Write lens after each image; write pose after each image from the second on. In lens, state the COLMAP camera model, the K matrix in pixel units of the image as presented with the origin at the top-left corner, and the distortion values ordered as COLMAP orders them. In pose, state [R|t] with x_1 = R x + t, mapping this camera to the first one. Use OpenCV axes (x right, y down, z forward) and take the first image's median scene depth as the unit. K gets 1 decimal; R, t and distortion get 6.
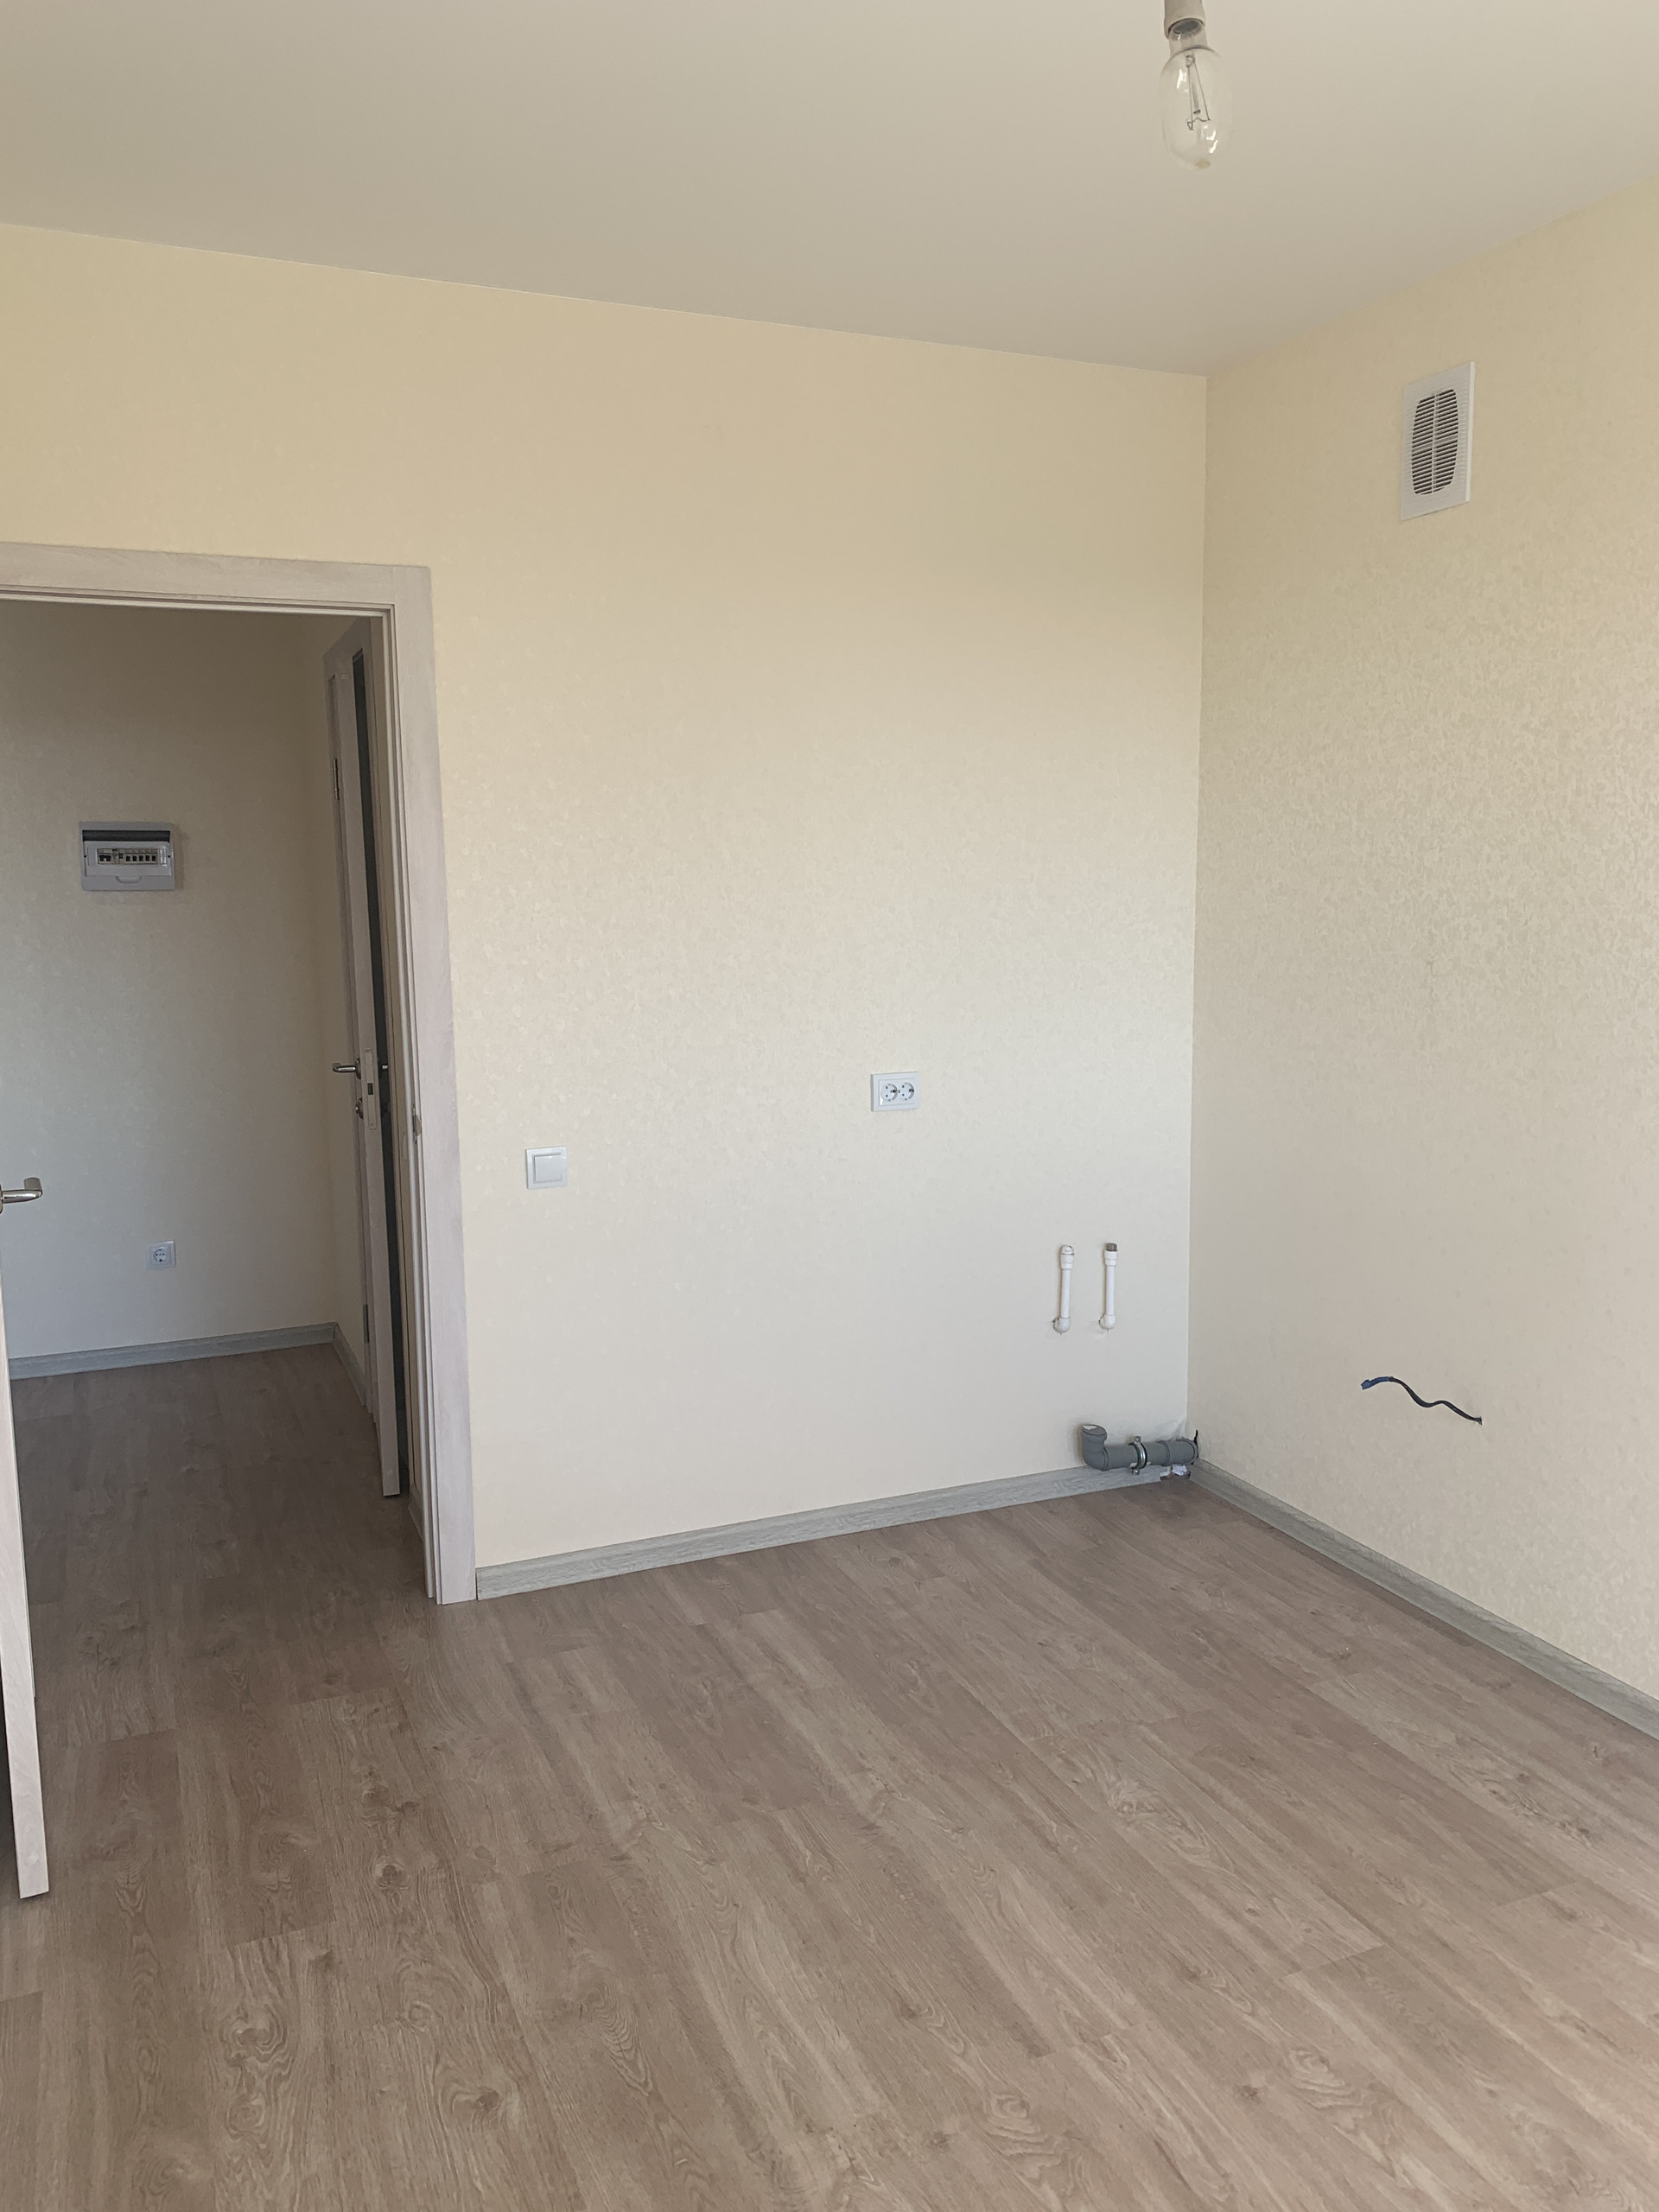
lens RADIAL K [[1684.3, 0, 829.5], [0, 1684.3, 1106.0], [0, 0, 1]] dist [0.041574, -0.049673]
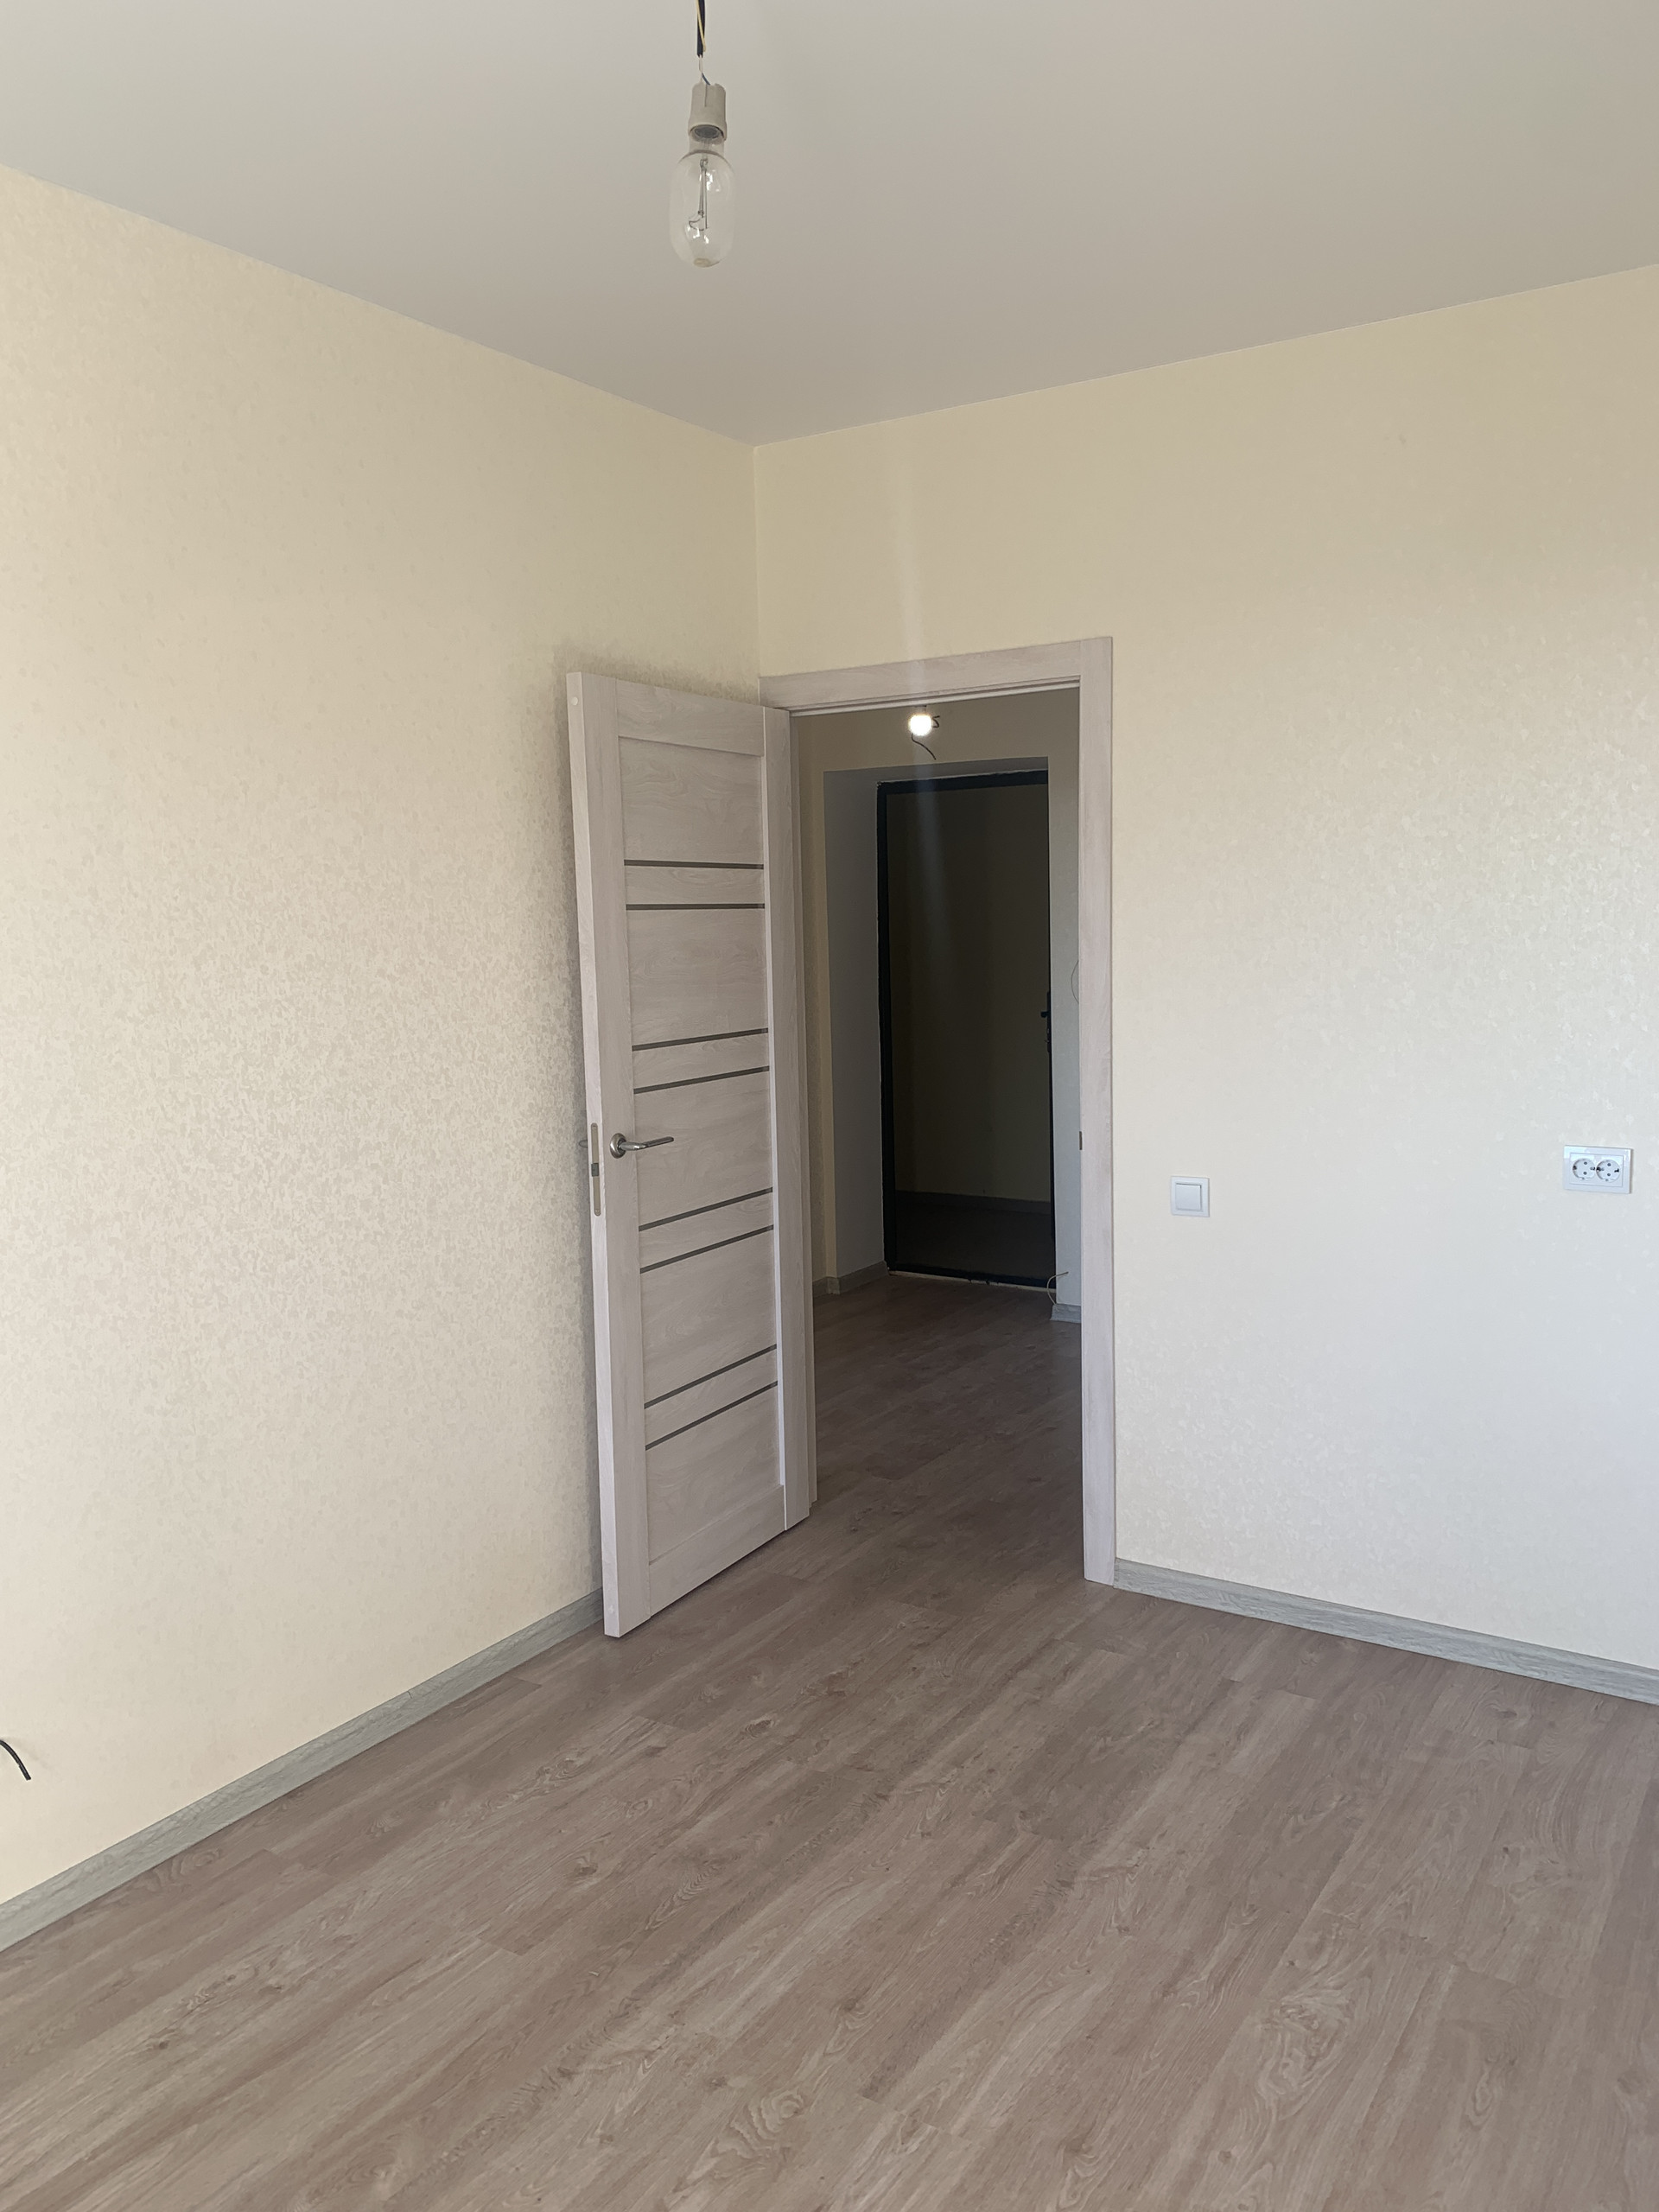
lens RADIAL K [[1684.3, 0, 829.5], [0, 1684.3, 1106.0], [0, 0, 1]] dist [0.041574, -0.049673]
pose [[0.555997, 0.093627, -0.825894, 0.757554], [-0.086330, 0.994766, 0.054653, -0.076266], [0.826689, 0.040913, 0.561170, 0.318629]]
